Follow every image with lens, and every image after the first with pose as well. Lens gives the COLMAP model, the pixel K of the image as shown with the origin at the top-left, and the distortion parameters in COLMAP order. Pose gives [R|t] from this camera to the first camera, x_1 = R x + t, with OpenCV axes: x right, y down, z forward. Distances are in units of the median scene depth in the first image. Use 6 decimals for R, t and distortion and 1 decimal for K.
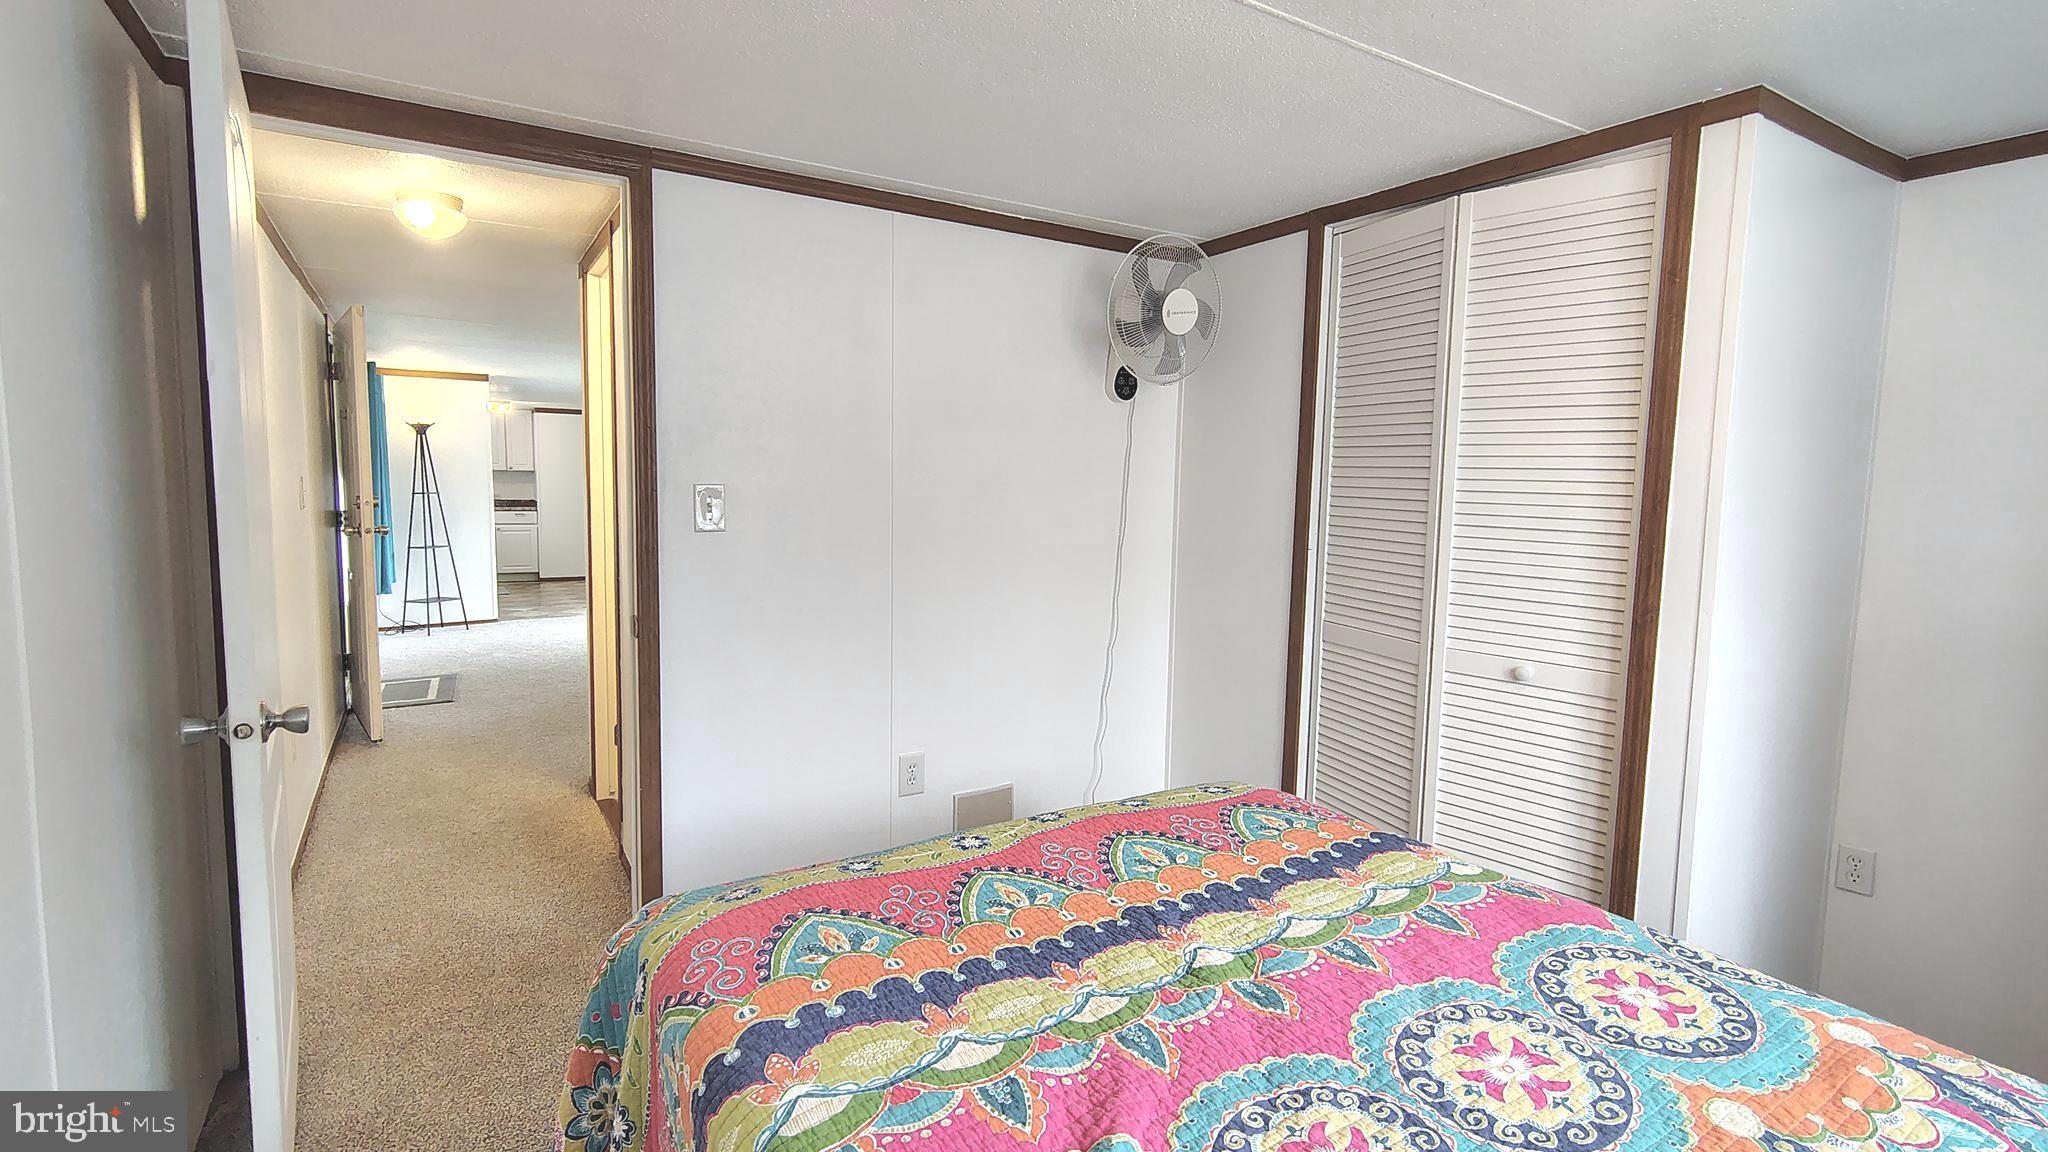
lens RADIAL K [[939.9, 0, 993.7], [0, 939.9, 577.0], [0, 0, 1]] dist [-0.031044, -0.000096]
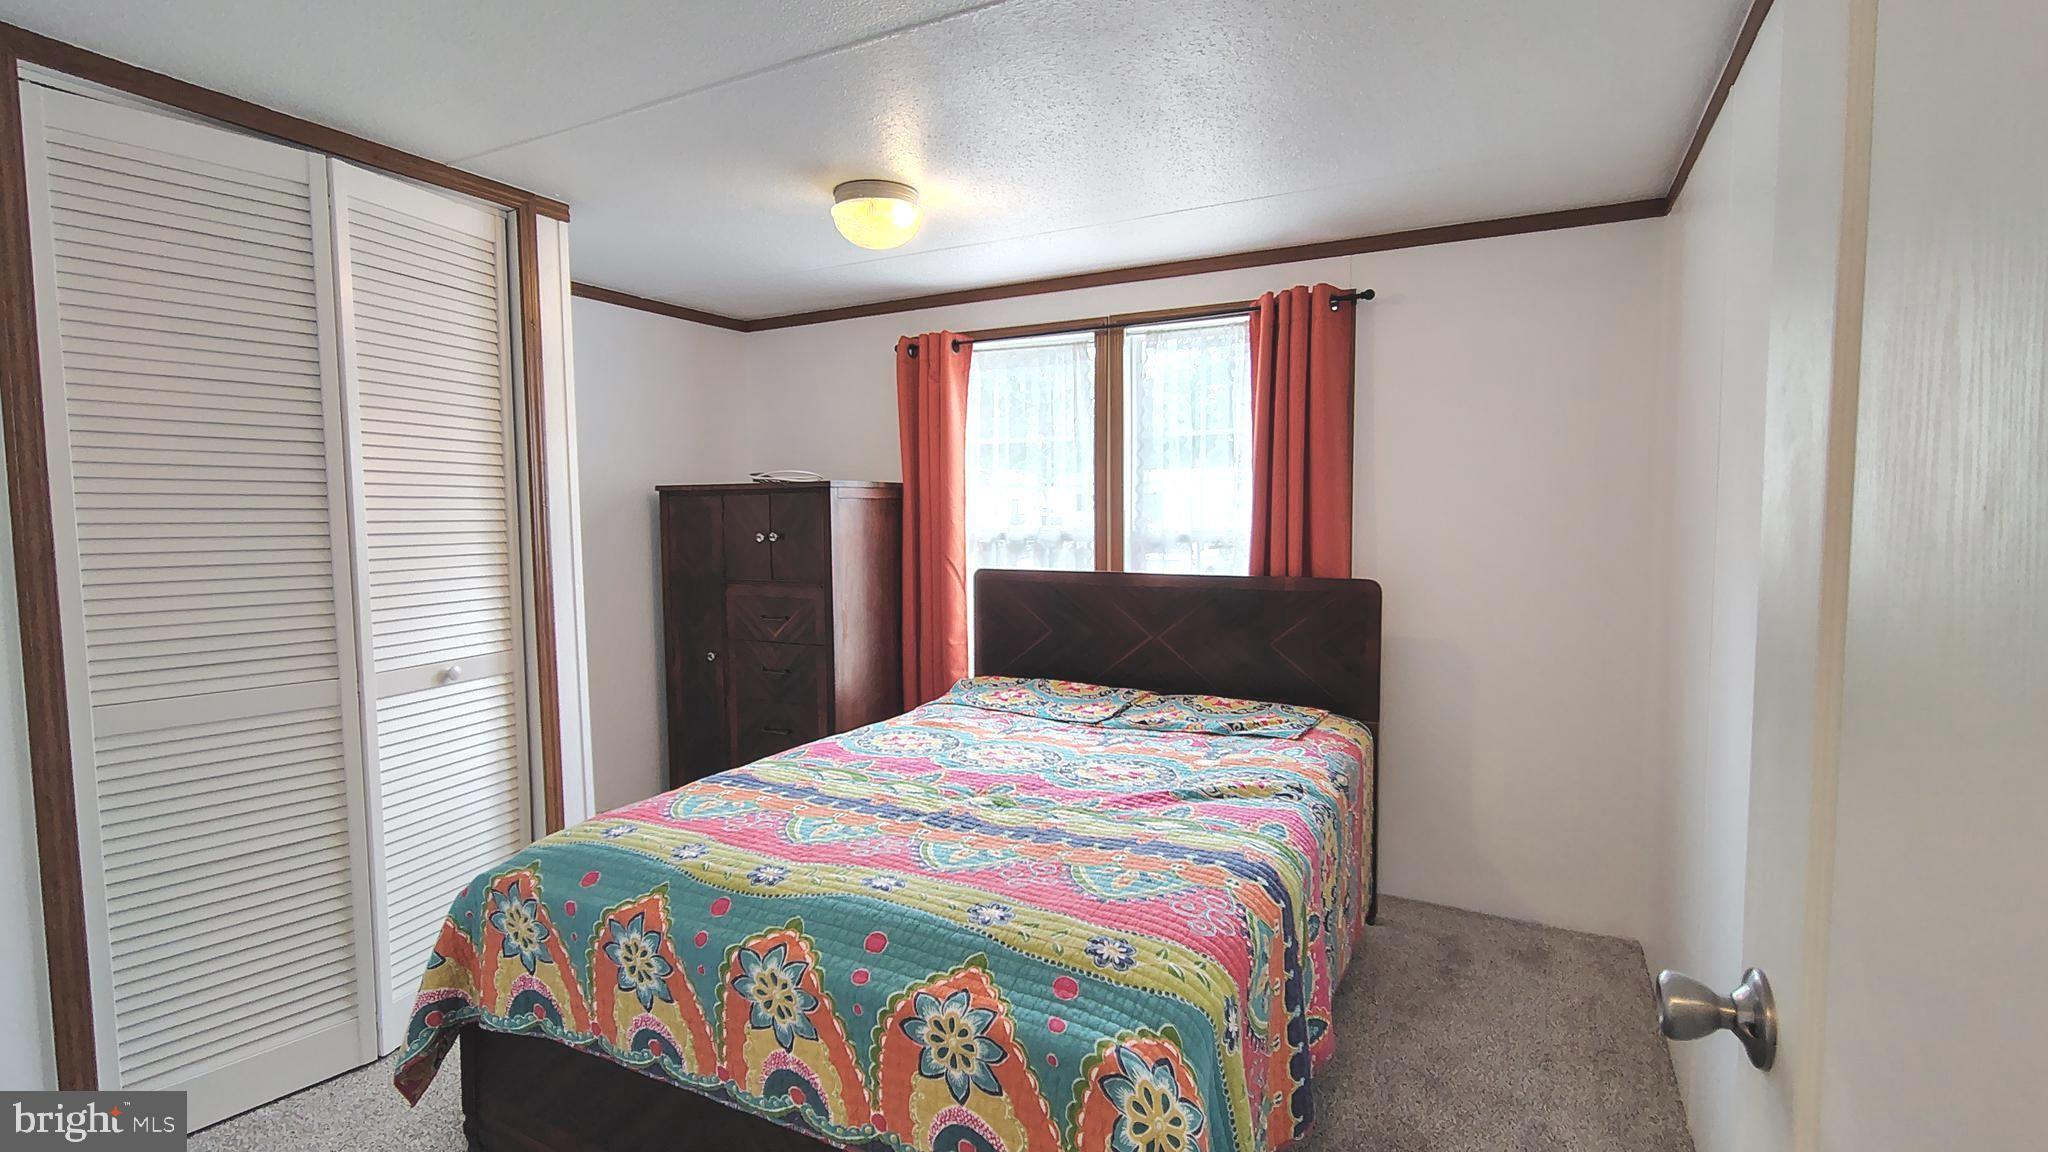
lens RADIAL K [[947.0, 0, 1024.0], [0, 947.0, 576.0], [0, 0, 1]] dist [-0.001240, -0.000412]
pose [[-0.527648, -0.074217, 0.846215, -0.672696], [0.082838, 0.986932, 0.138211, -0.099863], [-0.845414, 0.143026, -0.514605, 1.037428]]
